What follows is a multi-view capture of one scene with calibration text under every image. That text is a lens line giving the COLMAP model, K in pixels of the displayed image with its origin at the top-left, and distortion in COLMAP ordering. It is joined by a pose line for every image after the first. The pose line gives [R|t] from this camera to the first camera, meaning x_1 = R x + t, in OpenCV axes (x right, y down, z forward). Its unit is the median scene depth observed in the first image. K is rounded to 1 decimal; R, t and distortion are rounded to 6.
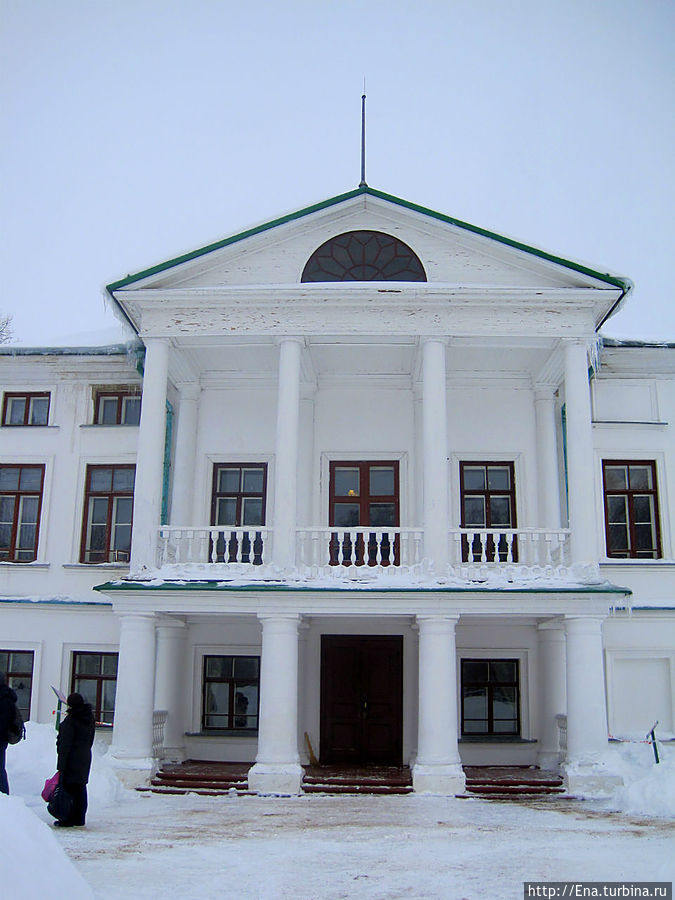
lens RADIAL K [[914.2, 0, 332.6], [0, 914.2, 442.8], [0, 0, 1]] dist [-0.122258, 0.000000]
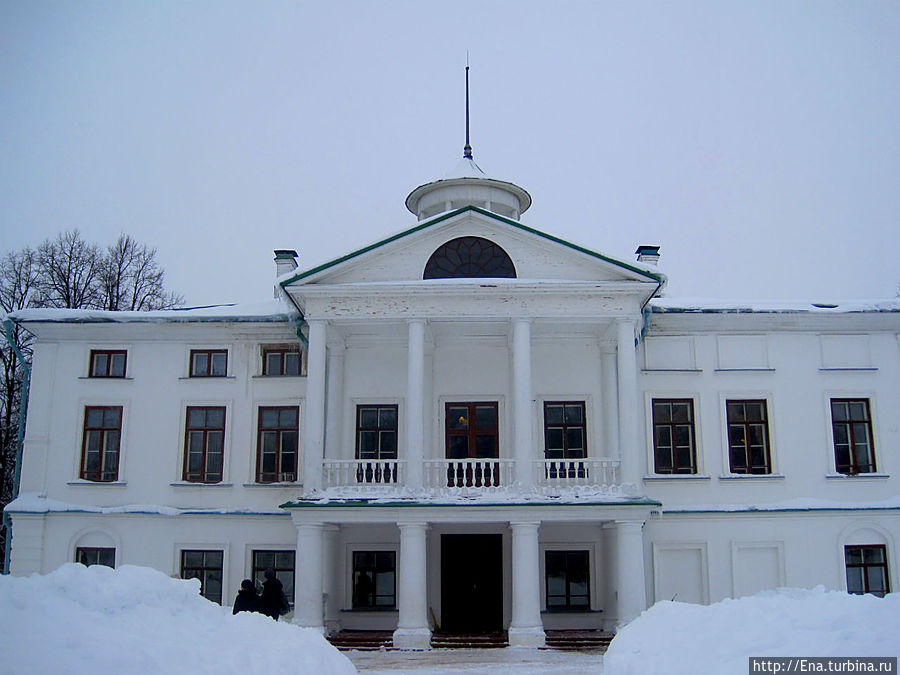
lens RADIAL K [[914.2, 0, 454.5], [0, 914.2, 344.9], [0, 0, 1]] dist [-0.122258, 0.000000]
pose [[0.999778, -0.012431, 0.016989, -0.012677], [0.012109, 0.999747, 0.018976, -0.098553], [-0.017221, -0.018766, 0.999676, -0.353007]]
